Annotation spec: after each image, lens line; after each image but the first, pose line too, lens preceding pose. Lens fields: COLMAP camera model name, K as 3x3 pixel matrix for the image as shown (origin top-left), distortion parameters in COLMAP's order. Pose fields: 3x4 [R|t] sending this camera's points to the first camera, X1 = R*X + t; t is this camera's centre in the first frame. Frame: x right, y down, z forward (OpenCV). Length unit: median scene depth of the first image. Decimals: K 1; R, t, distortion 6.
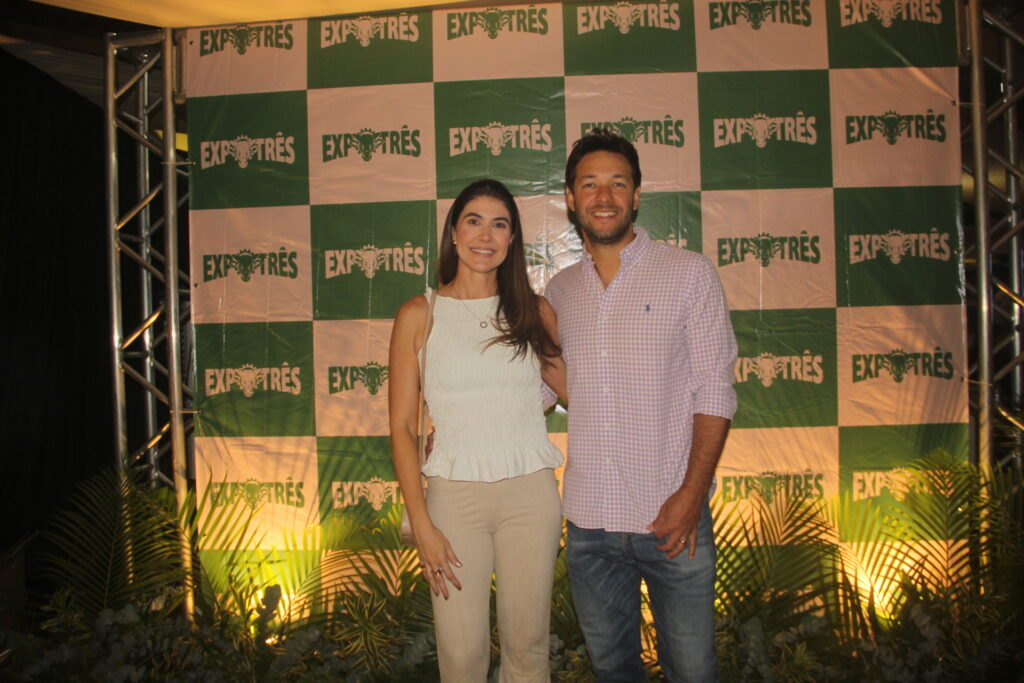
lens RADIAL K [[1068.1, 0, 487.2], [0, 1068.1, 353.3], [0, 0, 1]] dist [-0.127024, 0.089809]
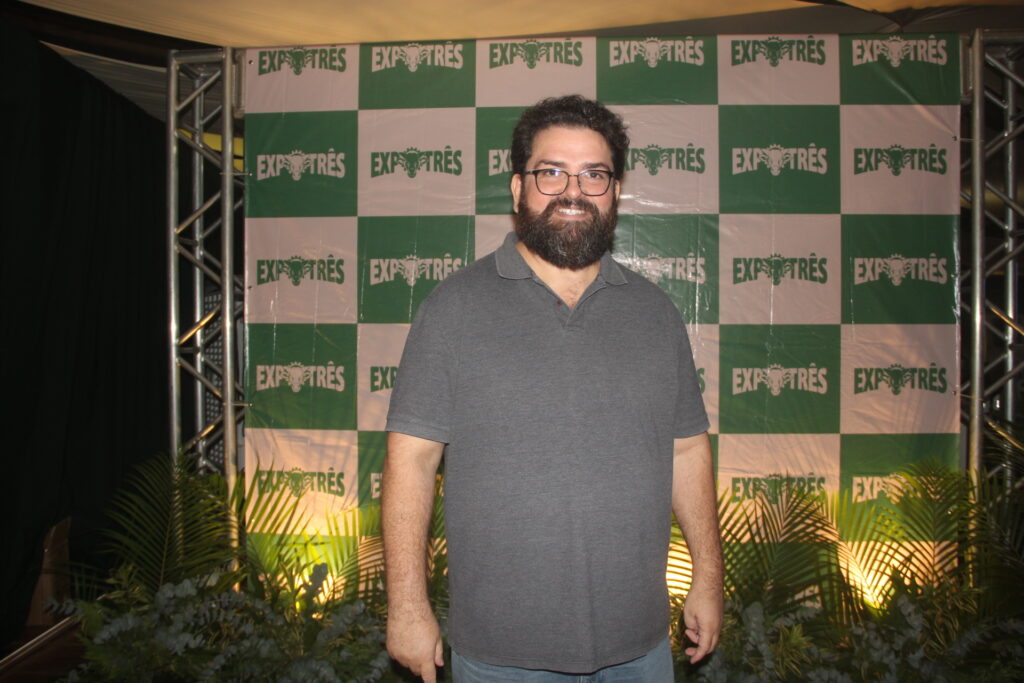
lens RADIAL K [[1198.2, 0, 482.8], [0, 1198.2, 358.4], [0, 0, 1]] dist [-0.087557, 0.000000]
pose [[0.999633, 0.026431, -0.005977, -0.029284], [-0.026425, 0.999650, 0.000953, 0.000402], [0.006000, -0.000795, 0.999982, -0.225788]]
